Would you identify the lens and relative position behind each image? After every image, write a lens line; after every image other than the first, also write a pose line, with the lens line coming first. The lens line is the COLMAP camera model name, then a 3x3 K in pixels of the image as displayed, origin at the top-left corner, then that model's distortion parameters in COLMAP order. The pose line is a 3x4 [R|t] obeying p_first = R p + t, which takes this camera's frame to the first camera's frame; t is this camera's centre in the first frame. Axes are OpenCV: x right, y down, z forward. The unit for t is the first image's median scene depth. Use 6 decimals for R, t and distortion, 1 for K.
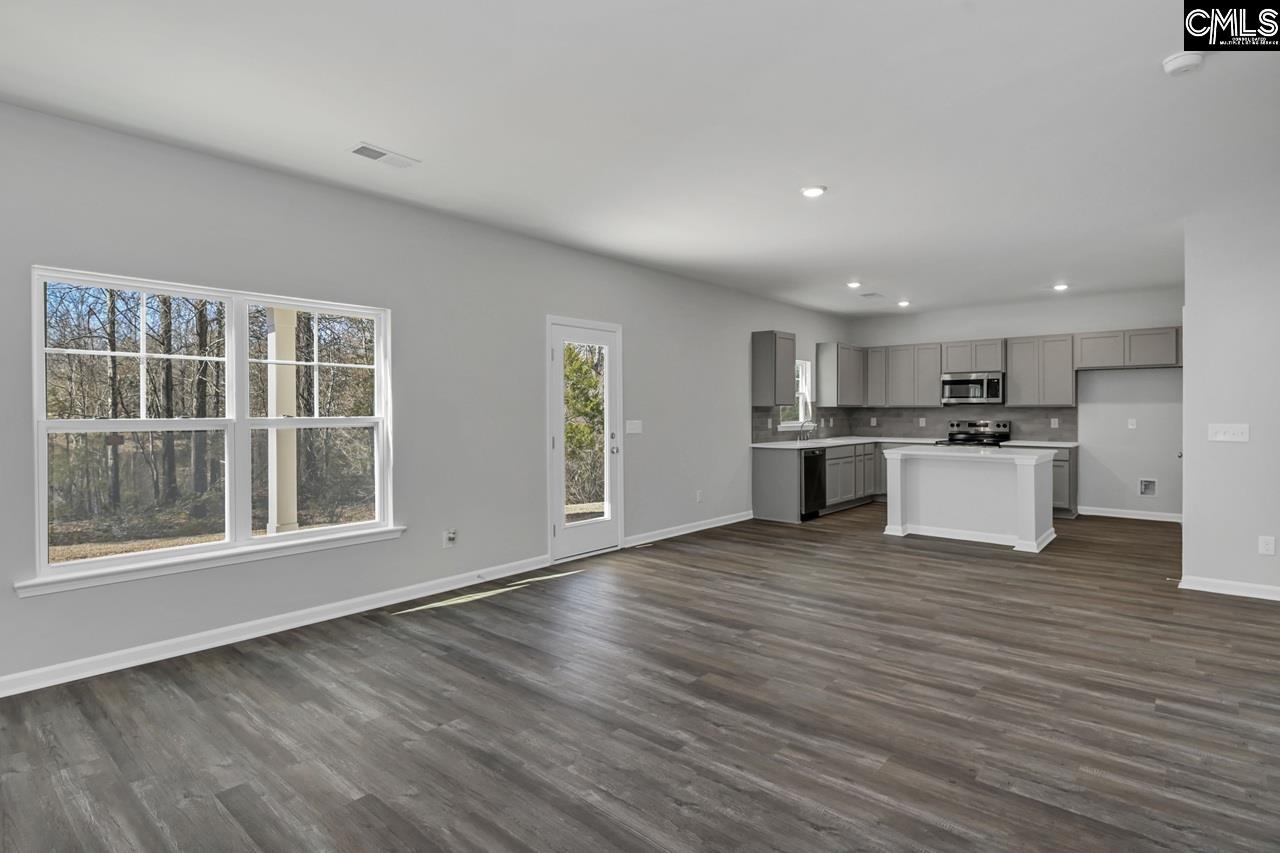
lens RADIAL K [[635.2, 0, 623.6], [0, 635.2, 408.3], [0, 0, 1]] dist [-0.000636, -0.001210]
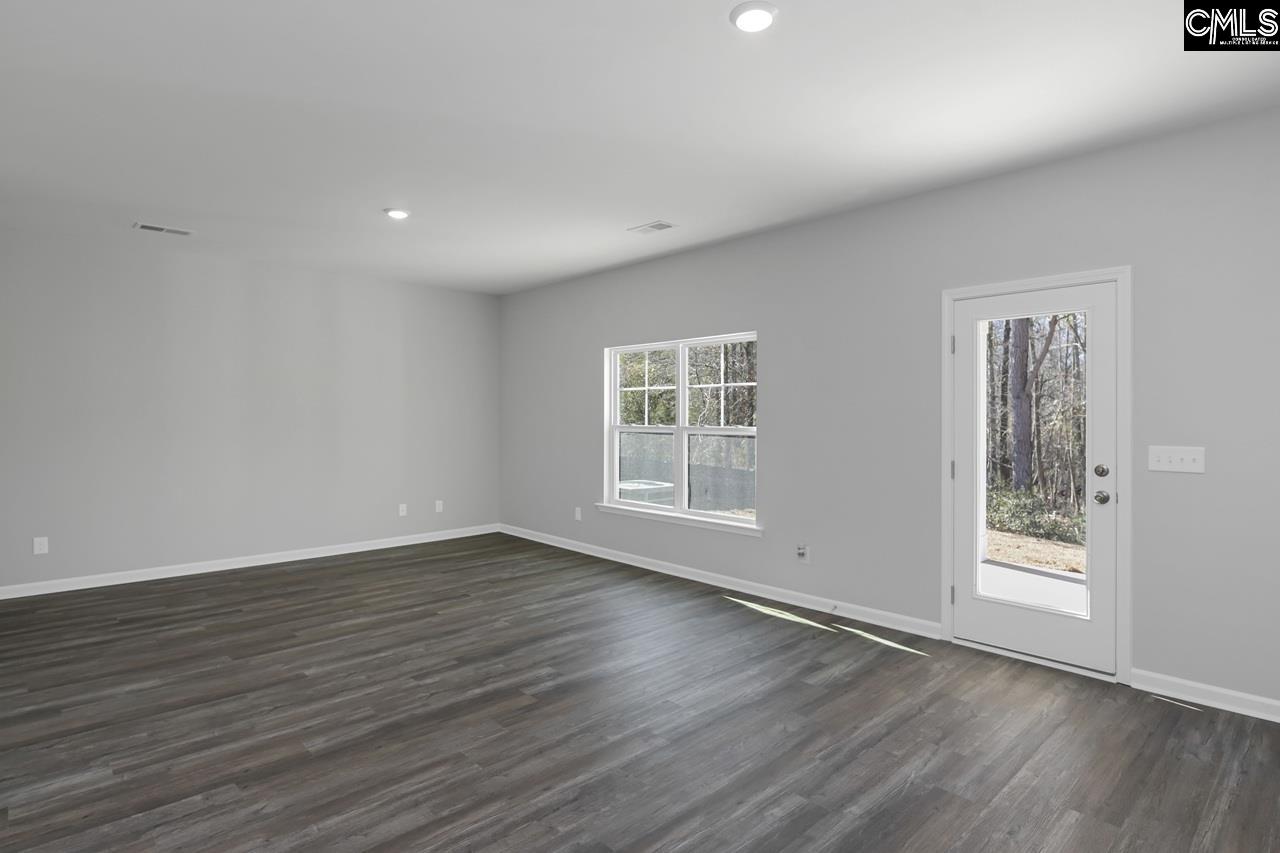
lens RADIAL K [[664.8, 0, 649.5], [0, 664.8, 415.3], [0, 0, 1]] dist [-0.000361, -0.001307]
pose [[-0.077677, 0.002849, -0.996975, 0.877307], [0.006237, 0.999978, 0.002371, -0.012370], [0.996959, -0.006034, -0.077693, 0.975966]]
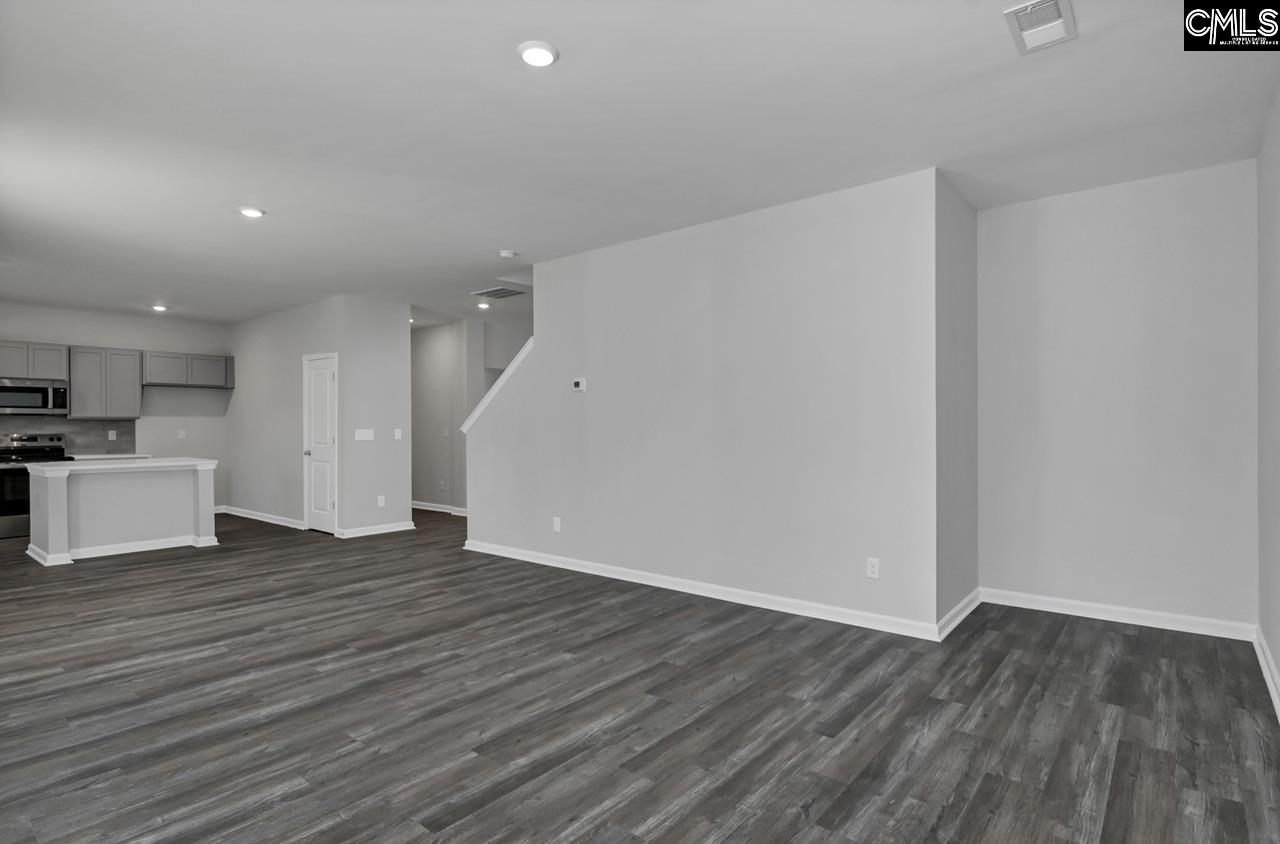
lens RADIAL K [[668.3, 0, 643.1], [0, 668.3, 426.0], [0, 0, 1]] dist [-0.003331, -0.001292]
pose [[-0.033045, -0.000258, 0.999454, -0.855277], [-0.001475, 0.999999, 0.000210, 0.014719], [-0.999453, -0.001467, -0.033045, 0.391067]]
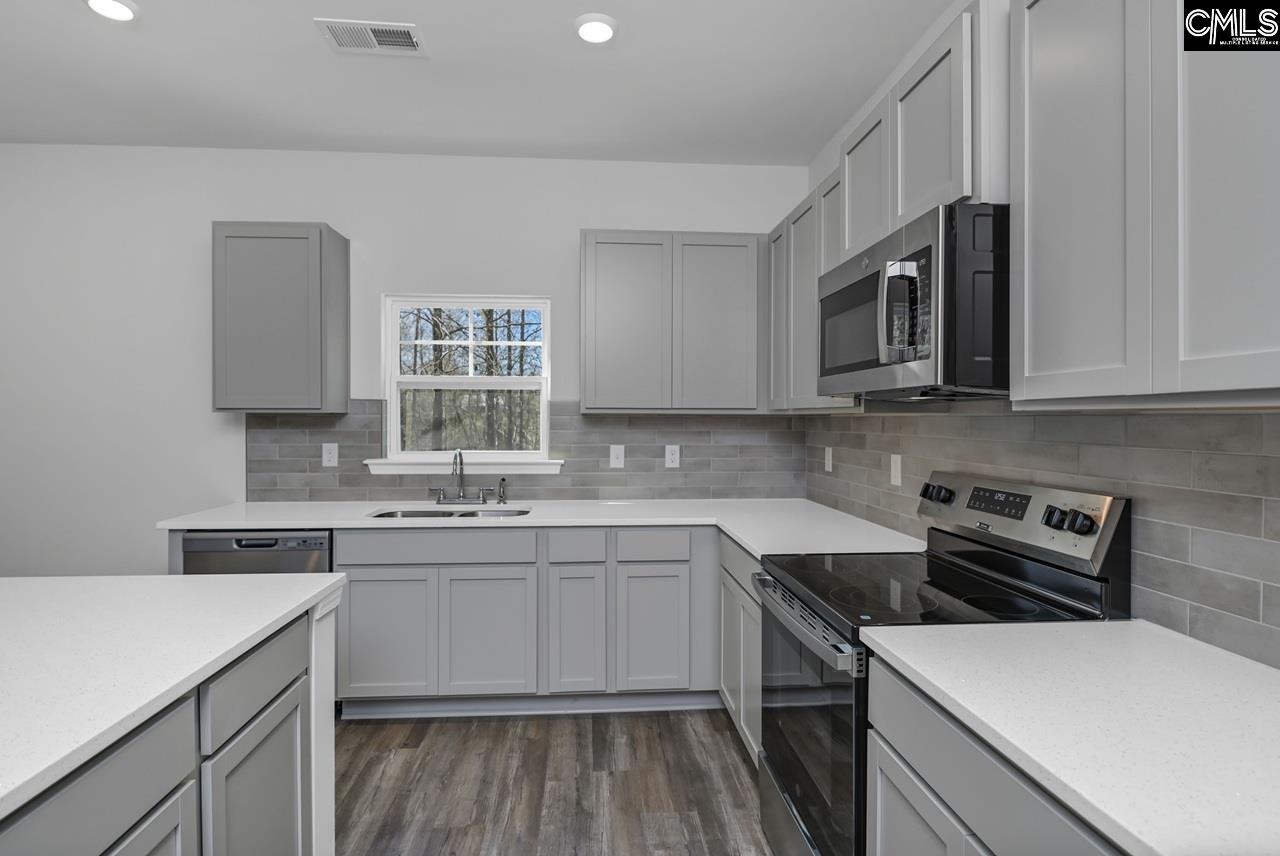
lens RADIAL K [[664.8, 0, 649.5], [0, 664.8, 416.8], [0, 0, 1]] dist [-0.000361, -0.001307]
pose [[0.717099, 0.001663, -0.696970, 1.366749], [-0.000936, 0.999999, 0.001423, -0.002471], [0.696971, -0.000368, 0.717099, 1.701706]]
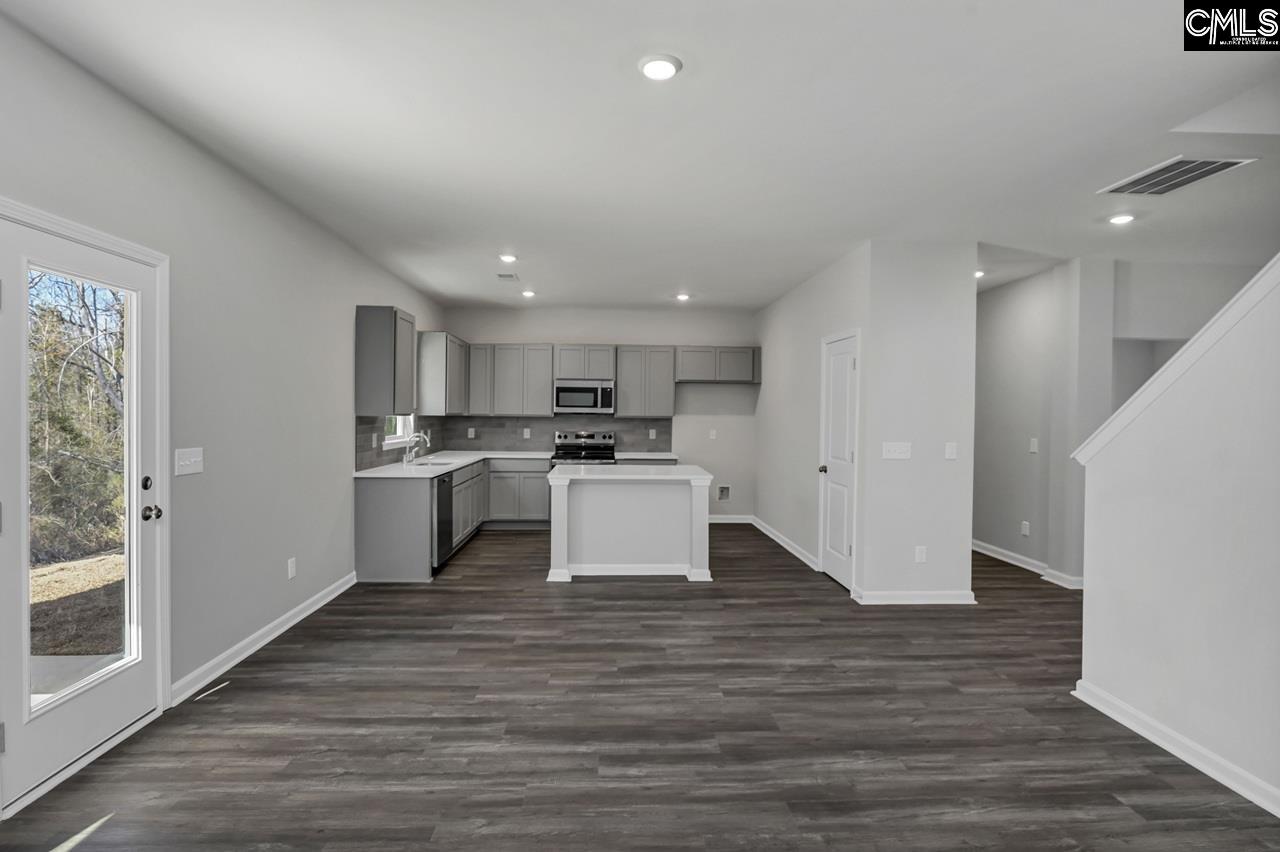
lens RADIAL K [[659.8, 0, 628.3], [0, 659.8, 425.5], [0, 0, 1]] dist [0.000846, -0.000785]
pose [[0.716976, -0.003797, 0.697087, -0.149875], [-0.014920, 0.999673, 0.020790, -0.023507], [-0.696938, -0.025307, 0.716685, 0.586775]]
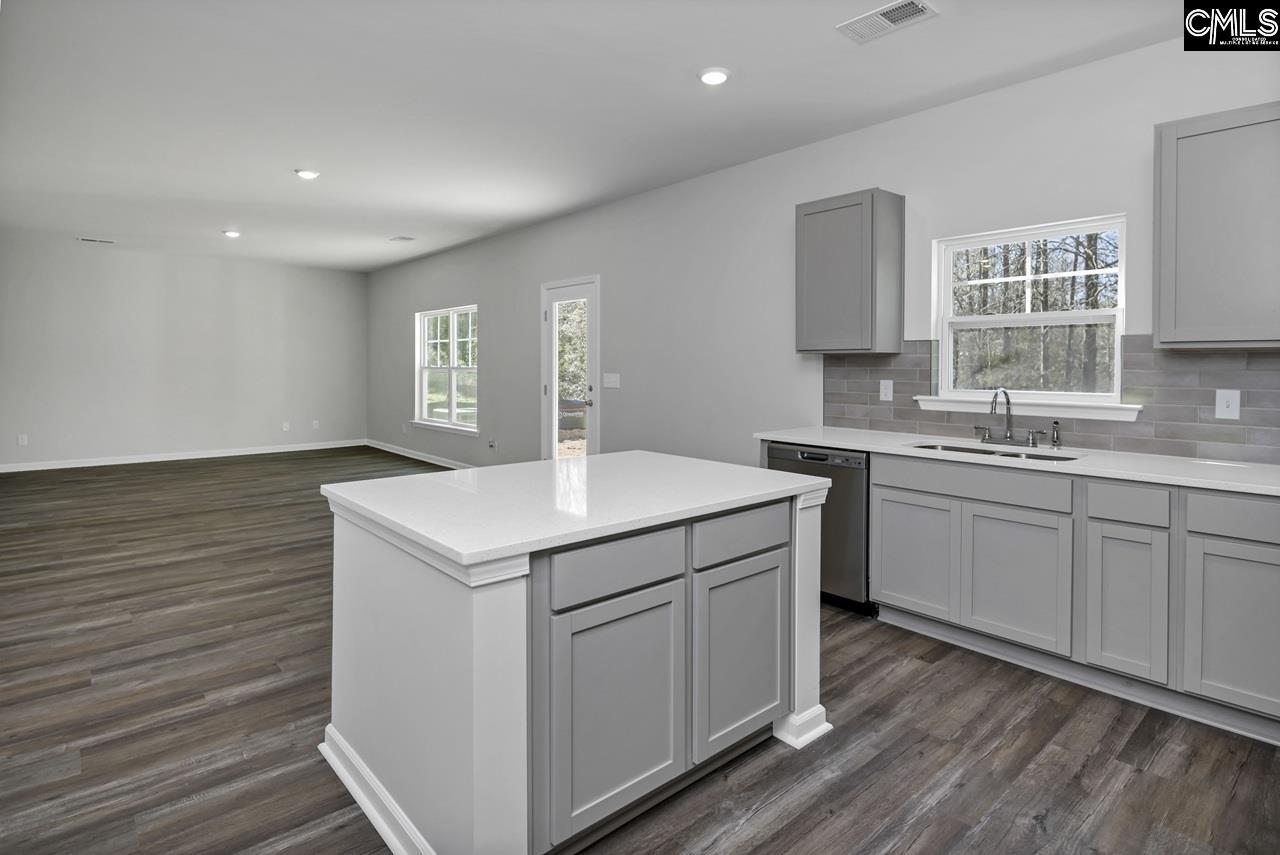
lens RADIAL K [[660.4, 0, 647.1], [0, 660.4, 362.3], [0, 0, 1]] dist [0.021901, -0.013609]
pose [[-0.113175, -0.001106, -0.993574, 1.469651], [0.003039, 0.999994, -0.001459, 0.007419], [0.993570, -0.003184, -0.113171, 1.790201]]
